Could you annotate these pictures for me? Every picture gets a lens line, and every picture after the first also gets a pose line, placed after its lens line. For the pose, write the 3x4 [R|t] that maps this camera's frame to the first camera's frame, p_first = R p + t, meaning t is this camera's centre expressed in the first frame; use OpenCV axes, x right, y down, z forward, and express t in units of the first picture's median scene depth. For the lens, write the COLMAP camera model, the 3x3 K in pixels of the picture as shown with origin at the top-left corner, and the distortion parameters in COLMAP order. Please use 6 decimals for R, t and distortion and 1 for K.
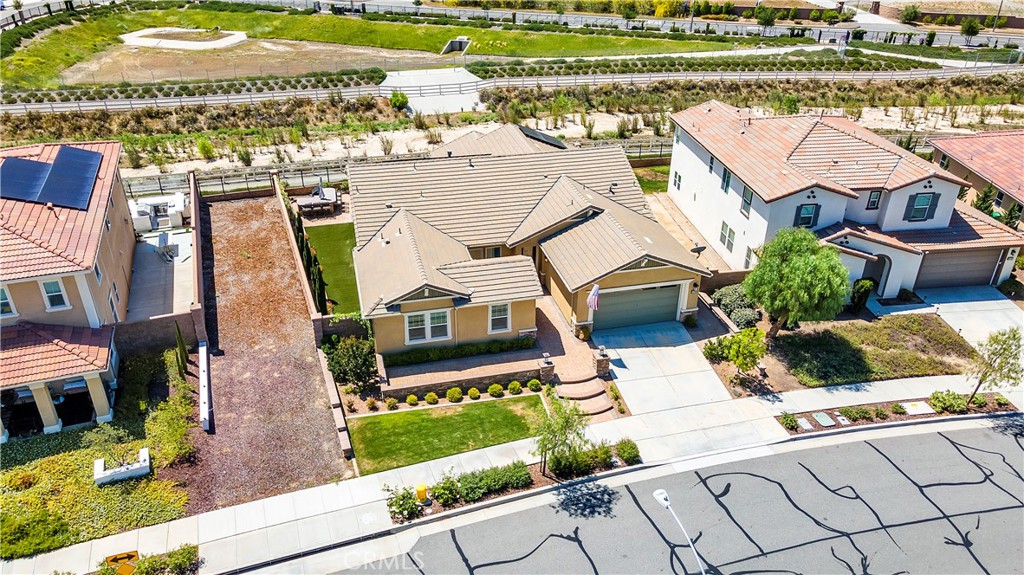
lens RADIAL K [[736.4, 0, 507.0], [0, 736.4, 288.9], [0, 0, 1]] dist [0.041209, -0.002867]
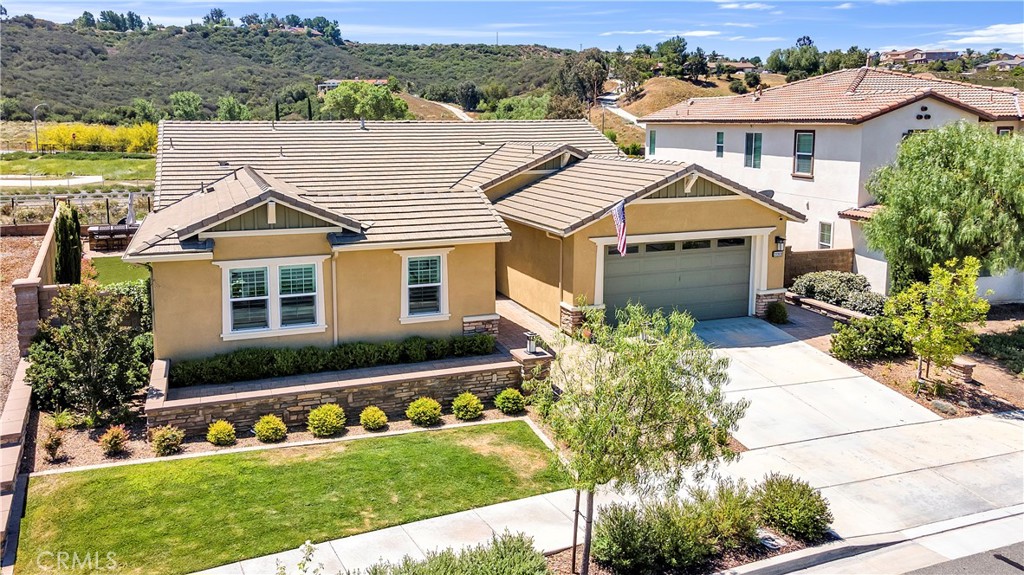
lens RADIAL K [[761.4, 0, 460.8], [0, 761.4, 227.8], [0, 0, 1]] dist [0.037332, 0.004269]
pose [[0.996369, -0.021549, 0.082370, -0.028321], [0.049649, 0.932978, -0.356494, 0.194971], [-0.069167, 0.359289, 0.930660, 0.535502]]
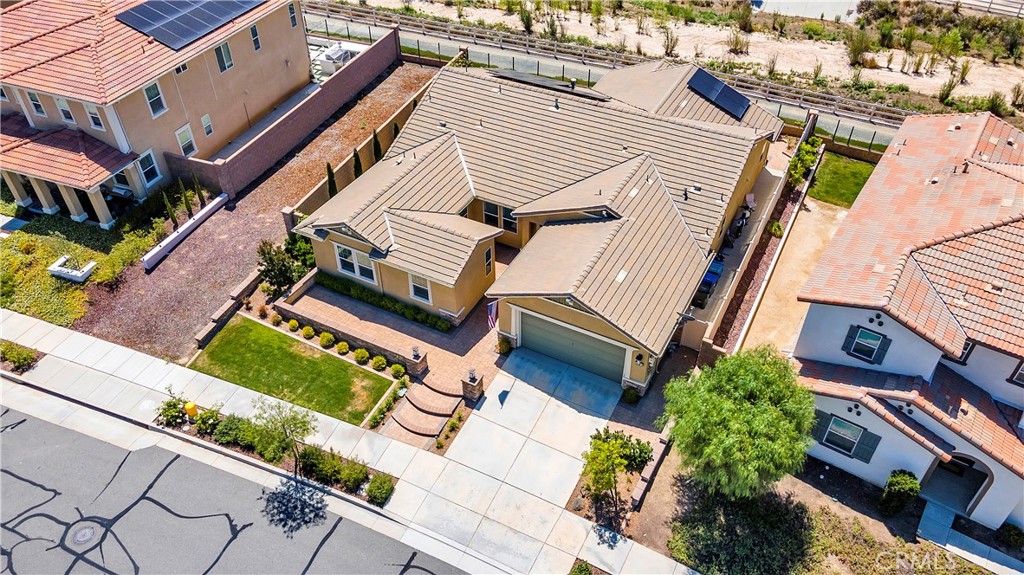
lens RADIAL K [[736.4, 0, 507.0], [0, 736.4, 288.9], [0, 0, 1]] dist [0.041209, -0.002867]
pose [[0.744531, 0.429329, -0.511224, 0.561760], [-0.316723, 0.901272, 0.295628, -0.273881], [0.587673, -0.058188, 0.807003, 0.345362]]
